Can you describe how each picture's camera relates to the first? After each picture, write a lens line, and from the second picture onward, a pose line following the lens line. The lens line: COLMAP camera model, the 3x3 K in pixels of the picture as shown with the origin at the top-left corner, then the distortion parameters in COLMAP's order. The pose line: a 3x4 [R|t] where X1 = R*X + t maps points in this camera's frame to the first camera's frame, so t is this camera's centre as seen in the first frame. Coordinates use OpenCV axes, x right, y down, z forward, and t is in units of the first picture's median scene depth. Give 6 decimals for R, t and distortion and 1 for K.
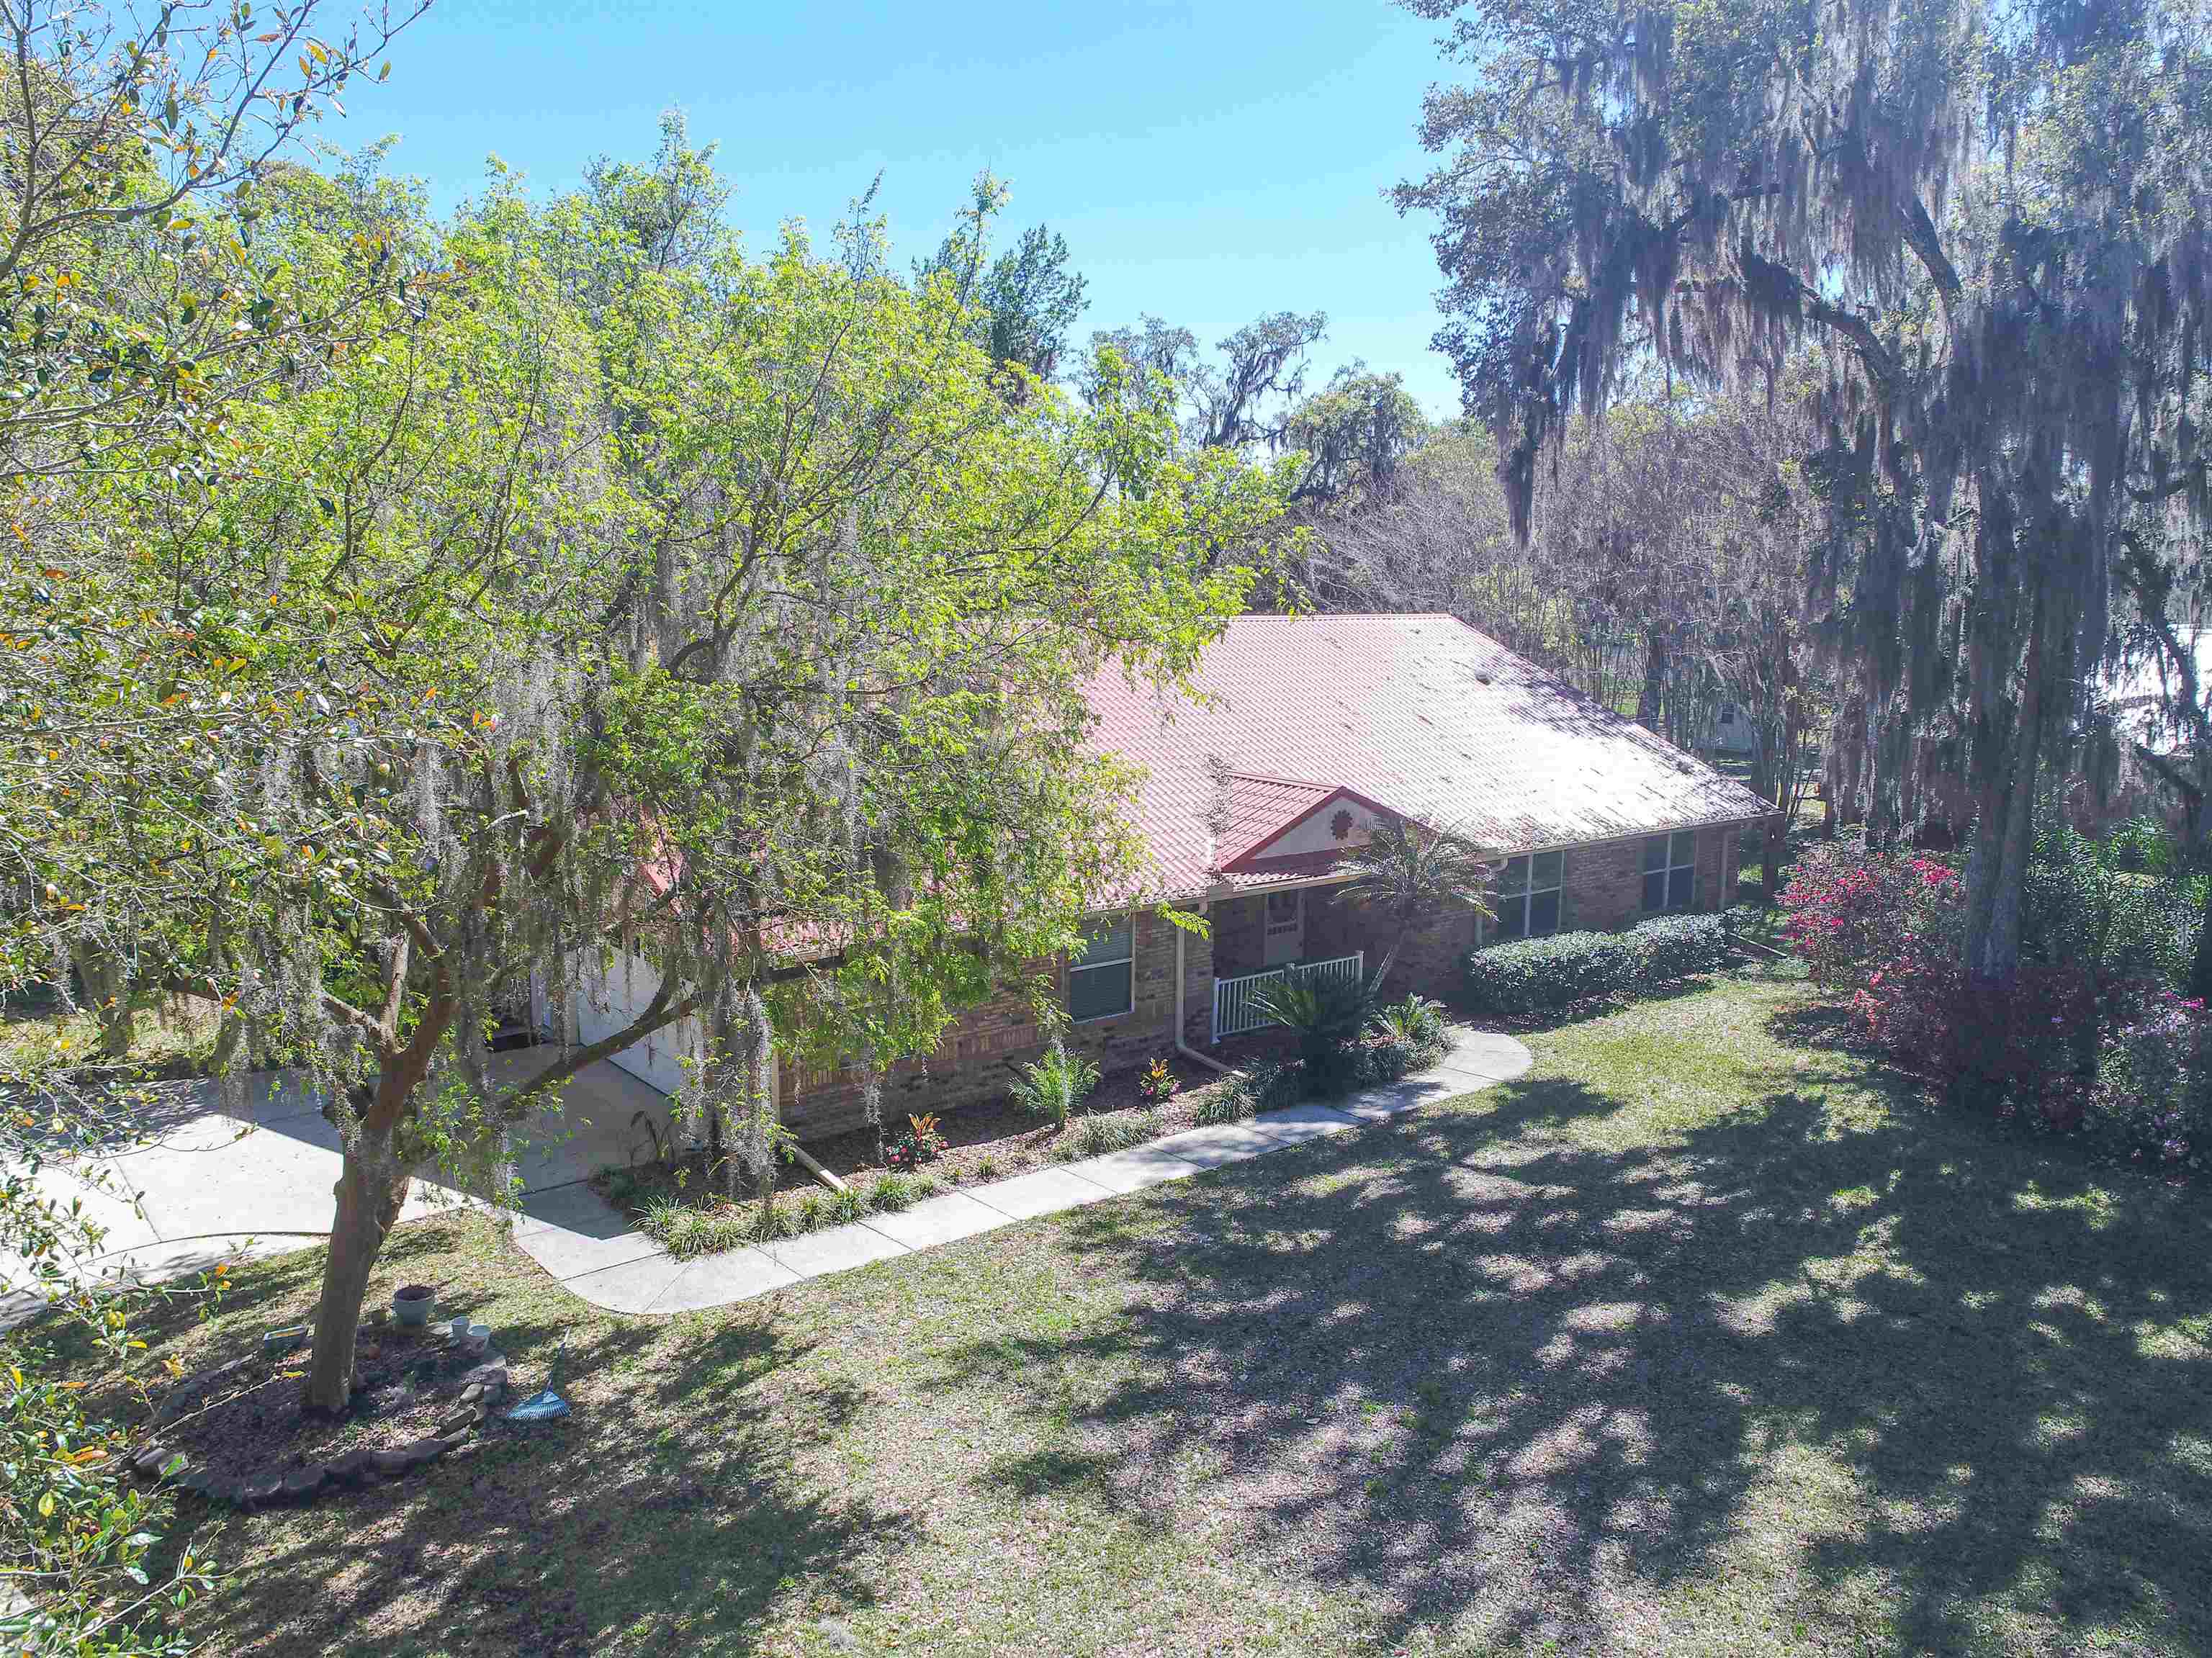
lens RADIAL K [[1668.8, 0, 1106.0], [0, 1668.8, 829.0], [0, 0, 1]] dist [0.020987, -0.006794]
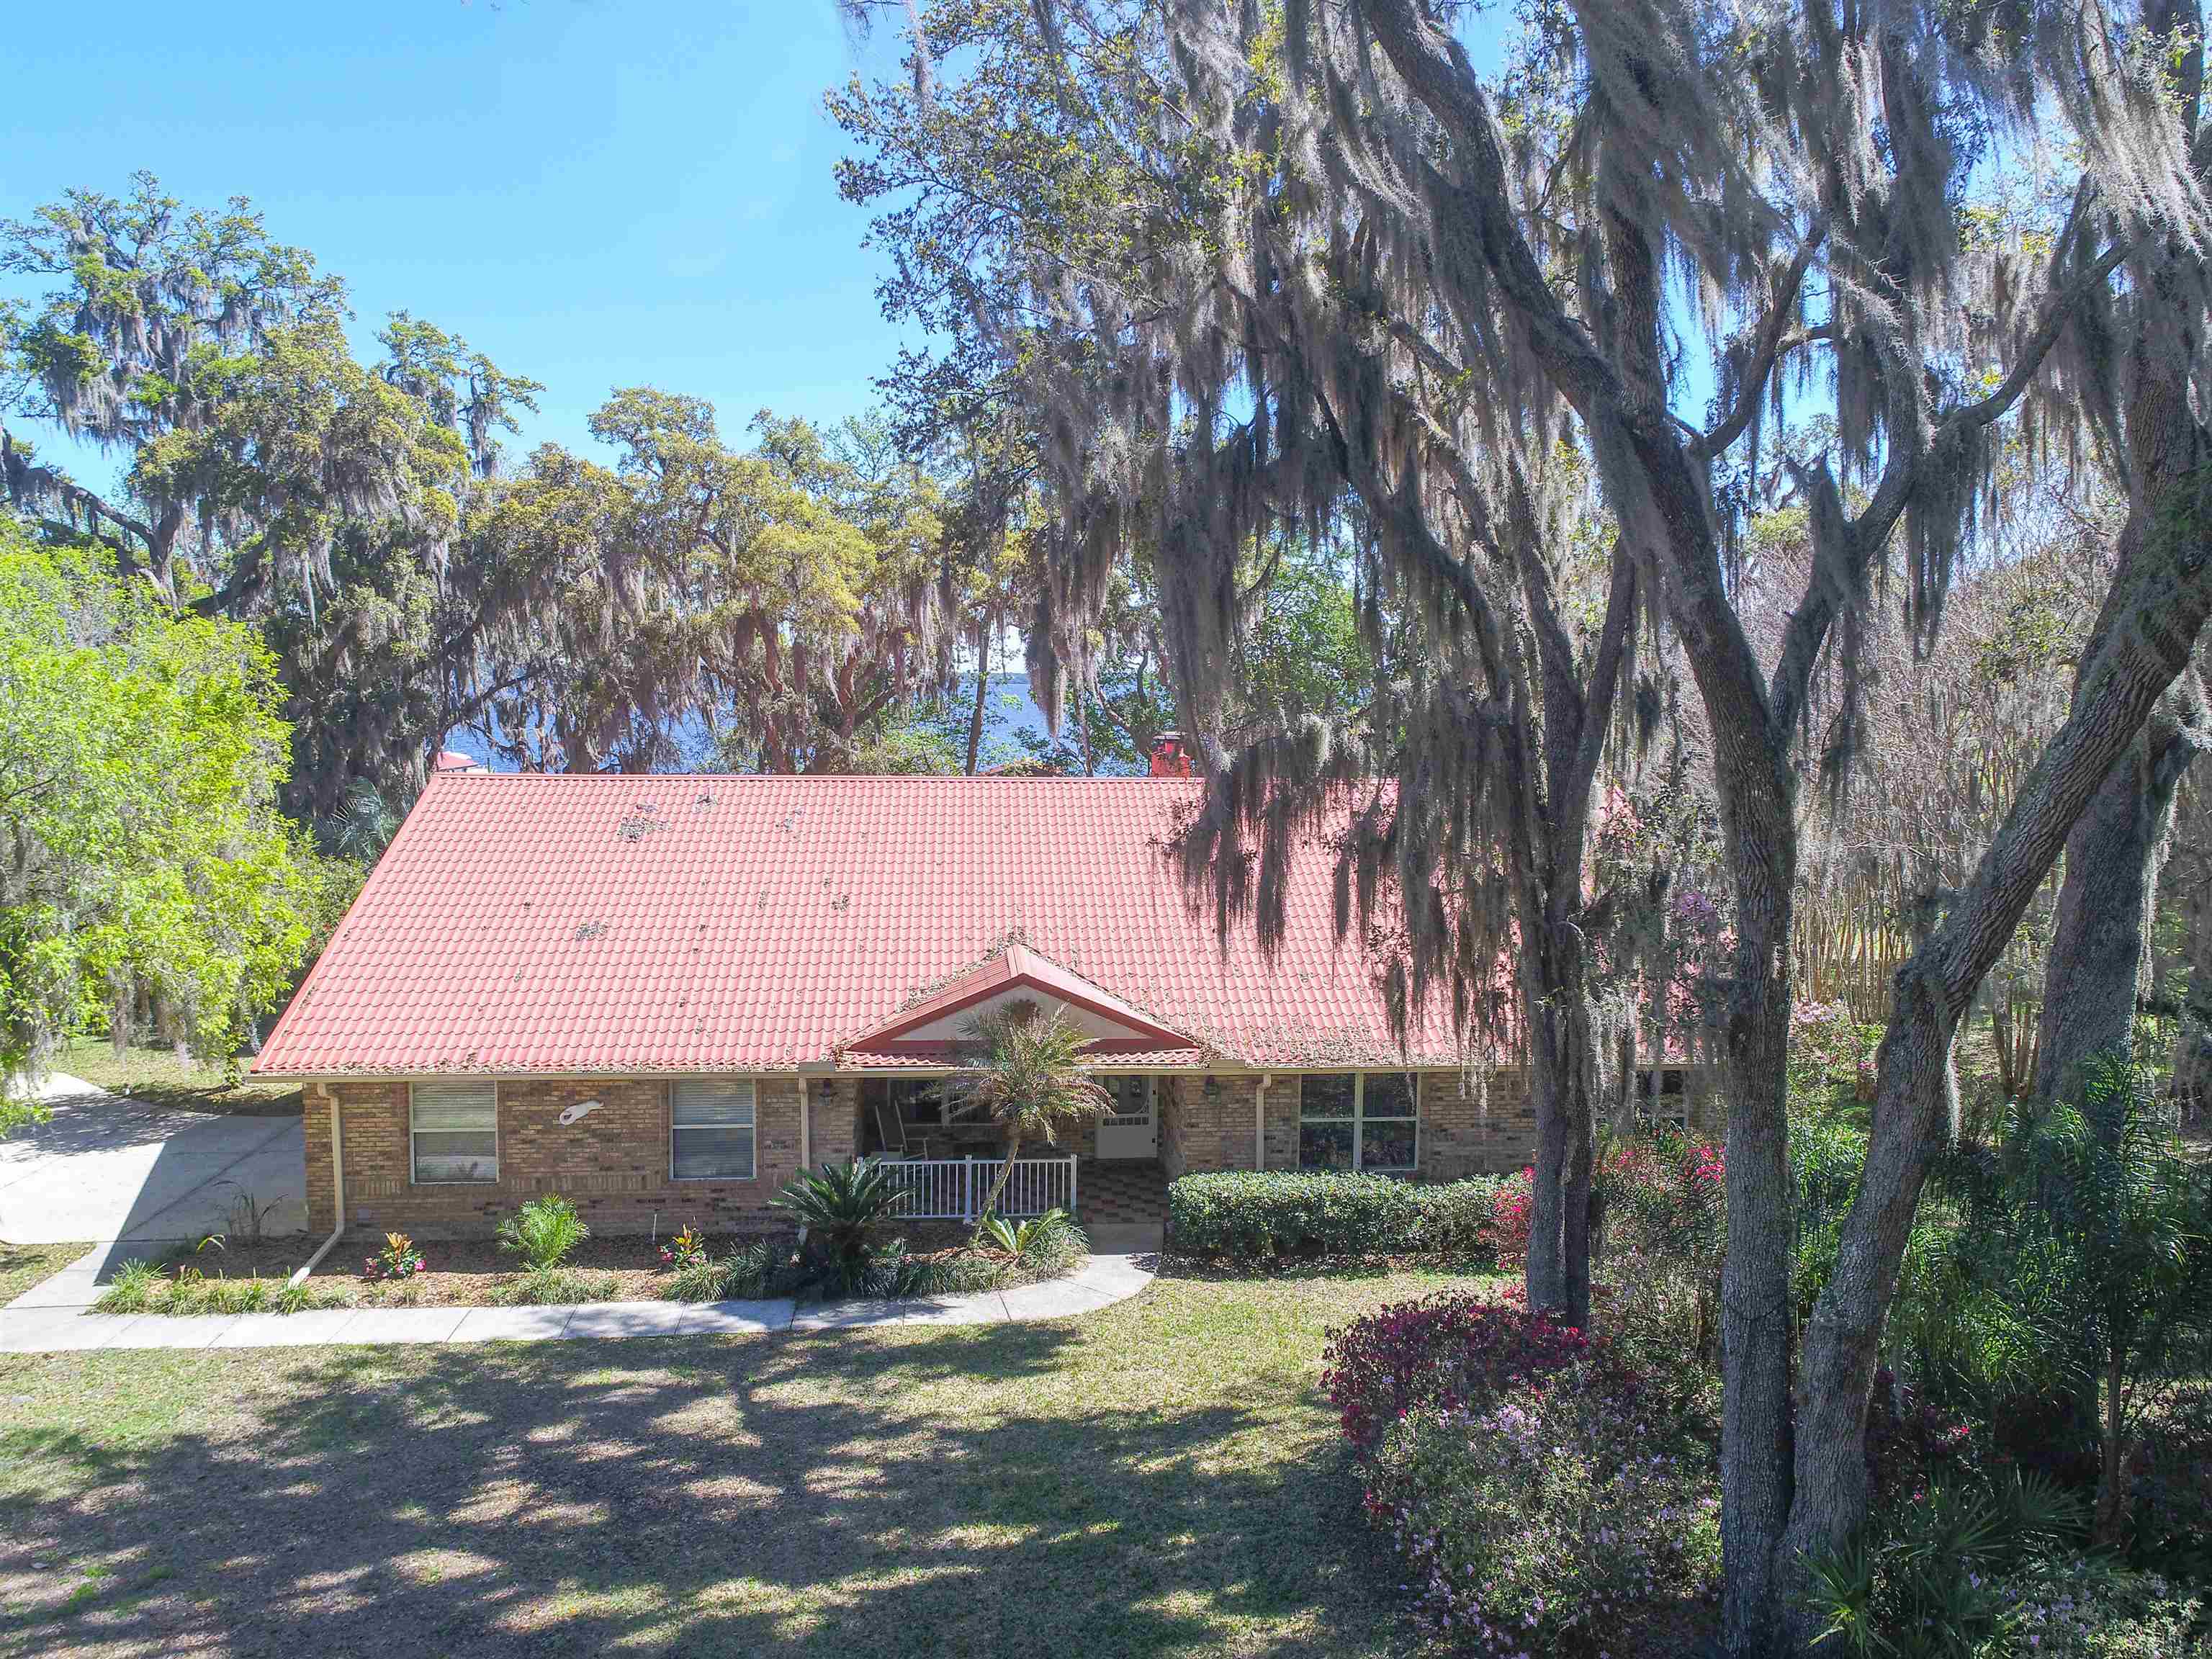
lens RADIAL K [[1667.4, 0, 1099.7], [0, 1667.4, 811.4], [0, 0, 1]] dist [-0.001398, 0.003236]
pose [[0.837392, 0.040475, -0.545102, 0.881339], [-0.083608, 0.995004, -0.054559, -0.088265], [0.540170, 0.091262, 0.836593, 0.301771]]
